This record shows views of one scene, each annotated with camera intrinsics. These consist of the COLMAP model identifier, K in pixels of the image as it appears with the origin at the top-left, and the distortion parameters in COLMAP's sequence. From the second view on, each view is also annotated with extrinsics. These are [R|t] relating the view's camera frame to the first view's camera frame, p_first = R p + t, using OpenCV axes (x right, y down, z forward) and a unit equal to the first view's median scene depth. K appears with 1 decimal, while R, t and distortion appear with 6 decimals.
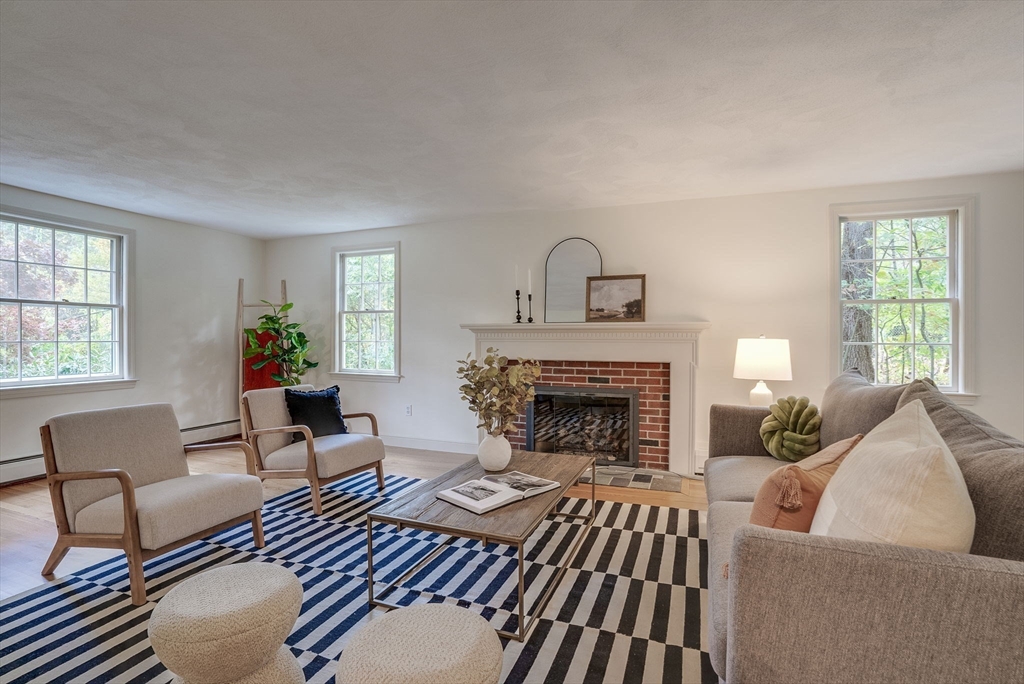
lens RADIAL K [[479.2, 0, 512.0], [0, 479.2, 342.0], [0, 0, 1]] dist [-0.028674, 0.001171]
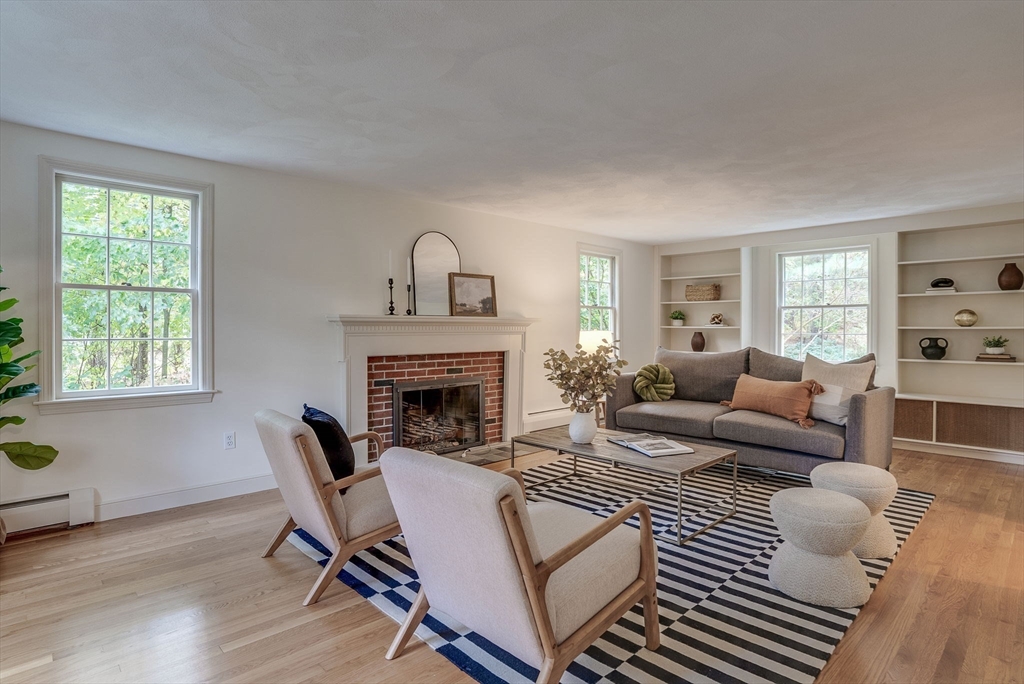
lens RADIAL K [[551.1, 0, 508.9], [0, 551.1, 337.9], [0, 0, 1]] dist [-0.066125, 0.033383]
pose [[0.428108, -0.016805, 0.903571, -0.893174], [0.012113, 0.999844, 0.012856, -0.007523], [-0.903646, 0.005441, 0.428245, 0.386092]]
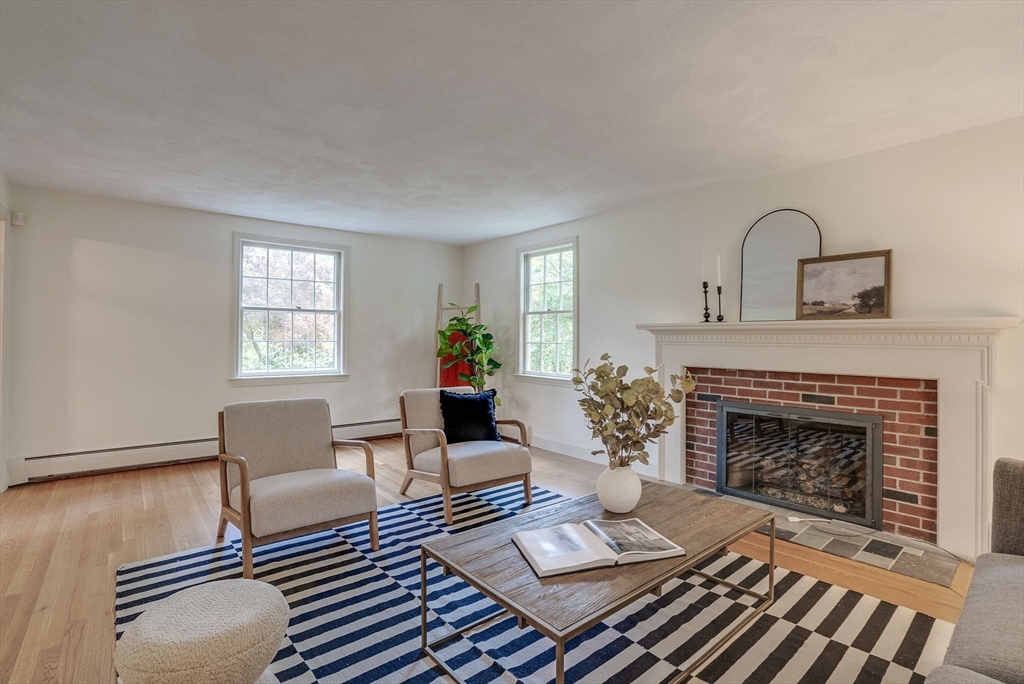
lens RADIAL K [[481.0, 0, 514.5], [0, 481.0, 332.1], [0, 0, 1]] dist [-0.055521, 0.024423]
pose [[0.881482, -0.001307, -0.472217, 0.116755], [-0.009653, 0.999737, -0.020786, -0.003464], [0.472120, 0.022881, 0.881237, 0.149228]]
